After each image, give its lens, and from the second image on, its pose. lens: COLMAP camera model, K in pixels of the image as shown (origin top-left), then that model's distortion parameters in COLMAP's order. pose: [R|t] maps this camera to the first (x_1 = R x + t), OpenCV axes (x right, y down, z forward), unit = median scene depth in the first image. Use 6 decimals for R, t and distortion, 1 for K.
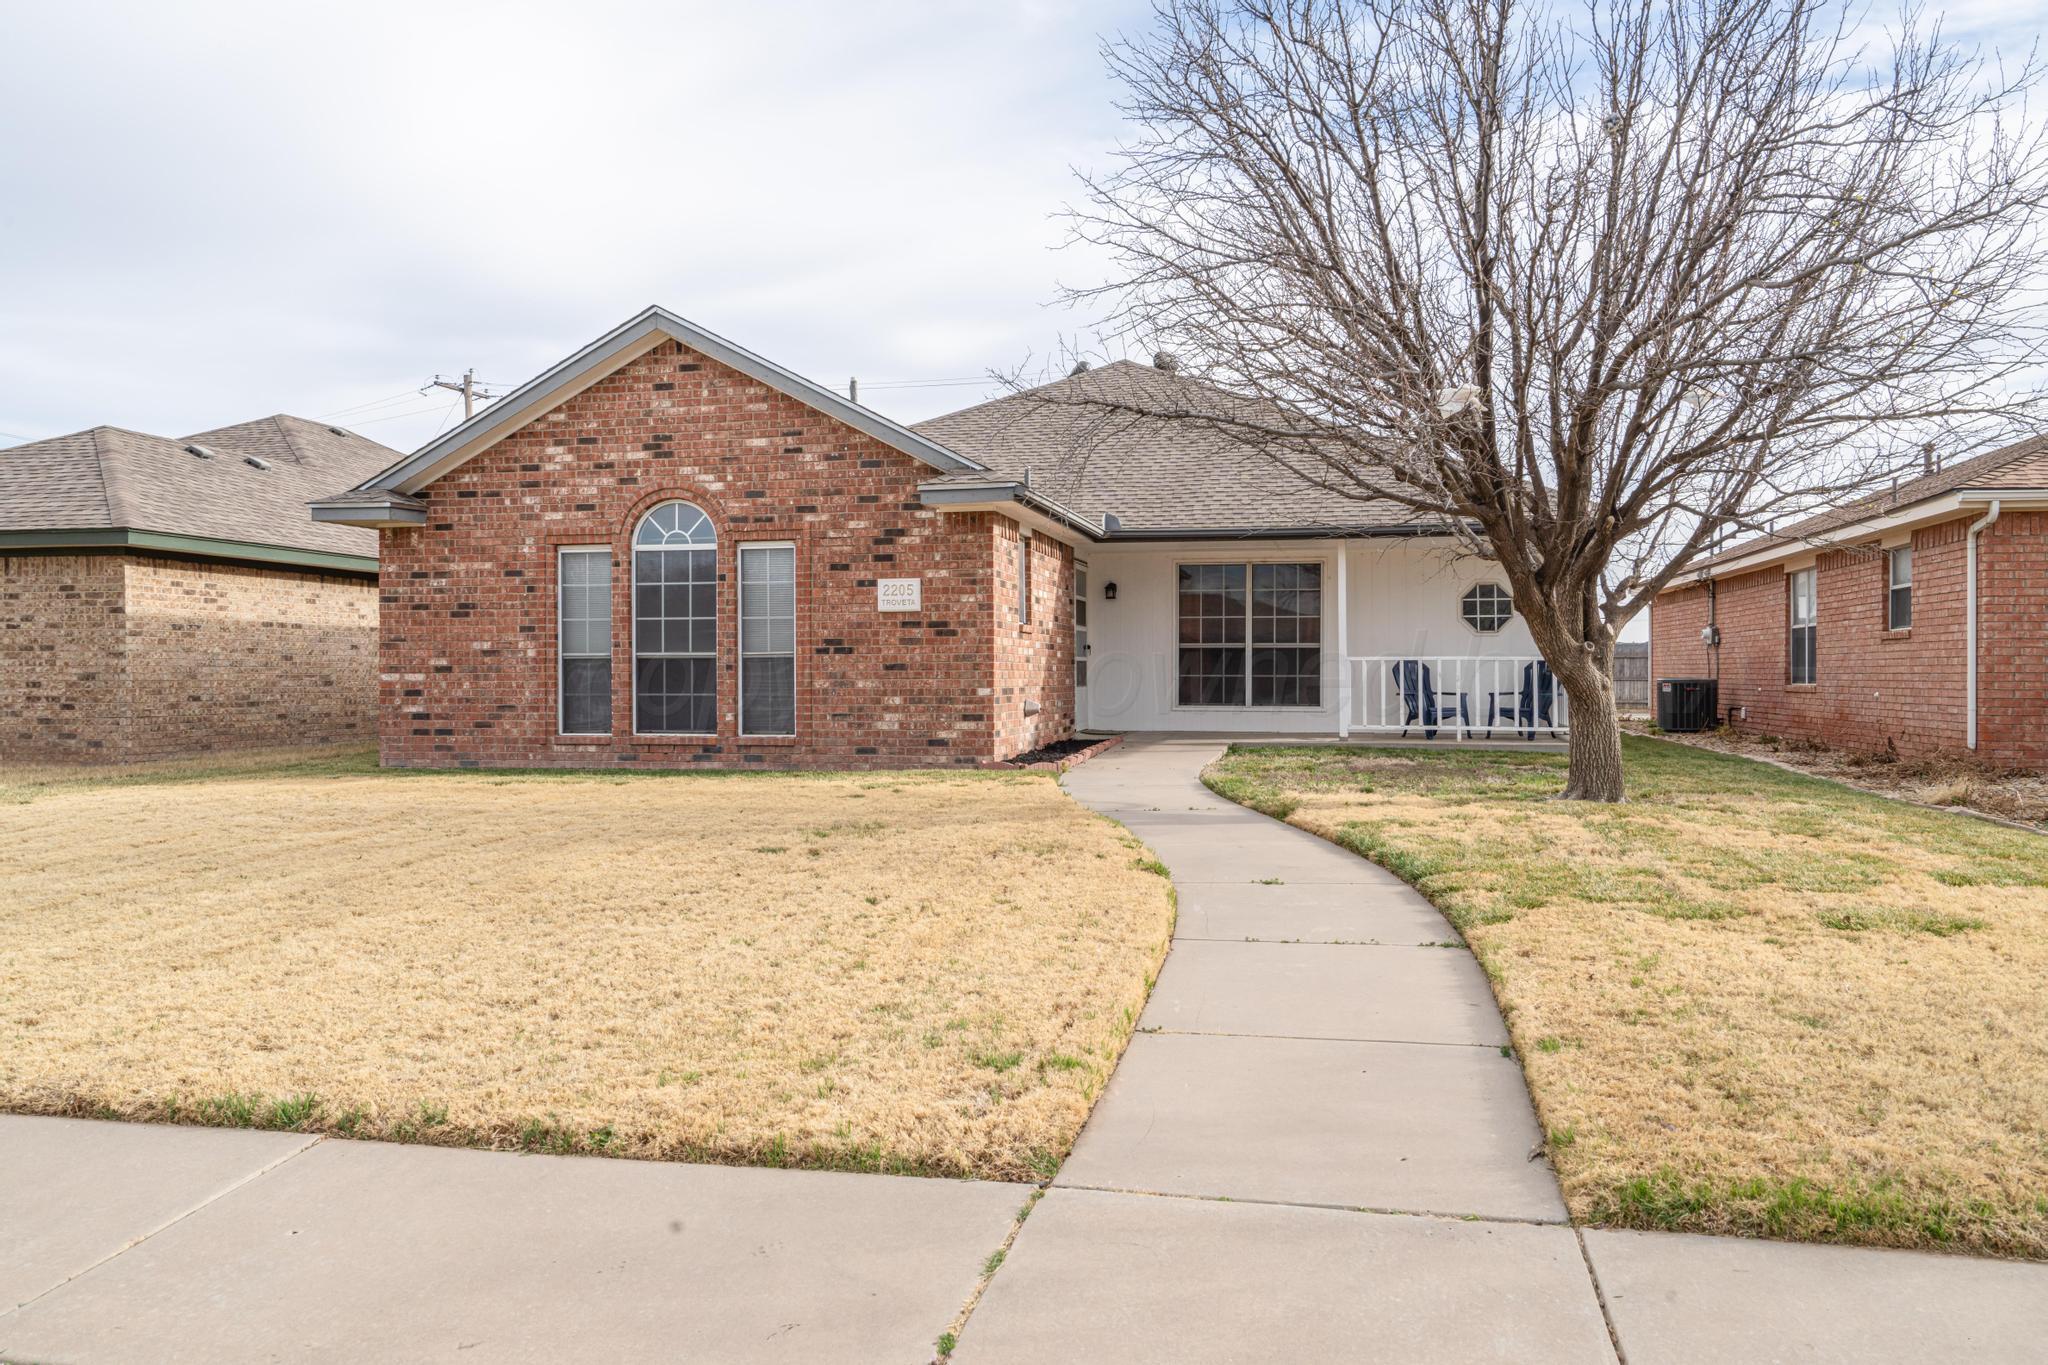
lens RADIAL K [[1503.2, 0, 1019.0], [0, 1503.2, 679.3], [0, 0, 1]] dist [0.013542, -0.004390]
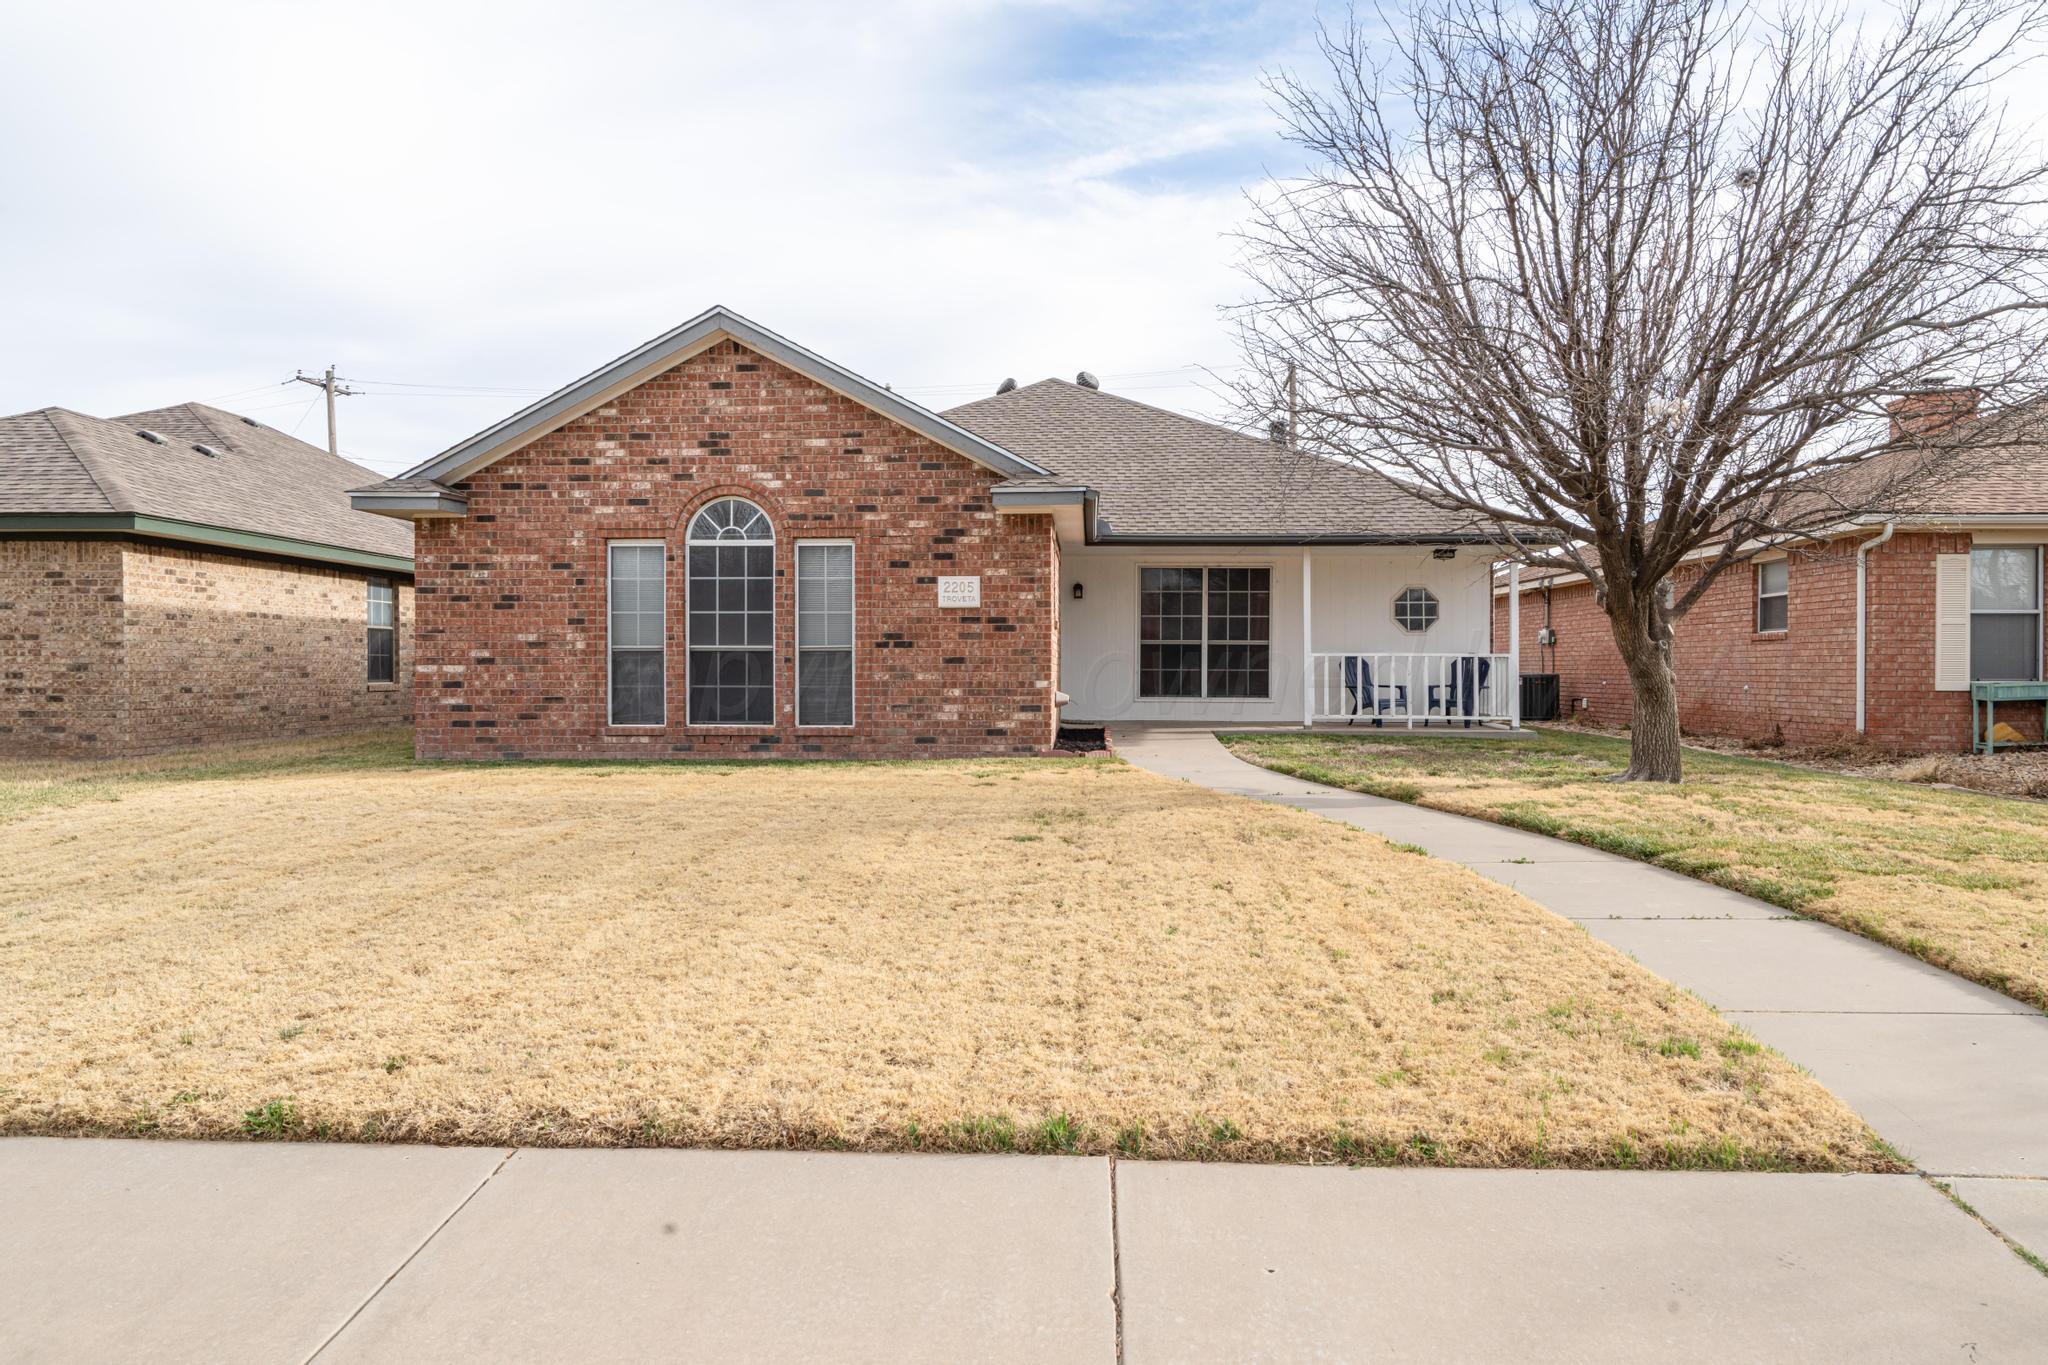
lens RADIAL K [[1369.6, 0, 1030.6], [0, 1369.6, 675.8], [0, 0, 1]] dist [0.008163, 0.002115]
pose [[0.987263, 0.002166, 0.159080, -0.171787], [-0.002464, 0.999996, 0.001676, 0.000671], [-0.159076, -0.002047, 0.987264, 0.045035]]
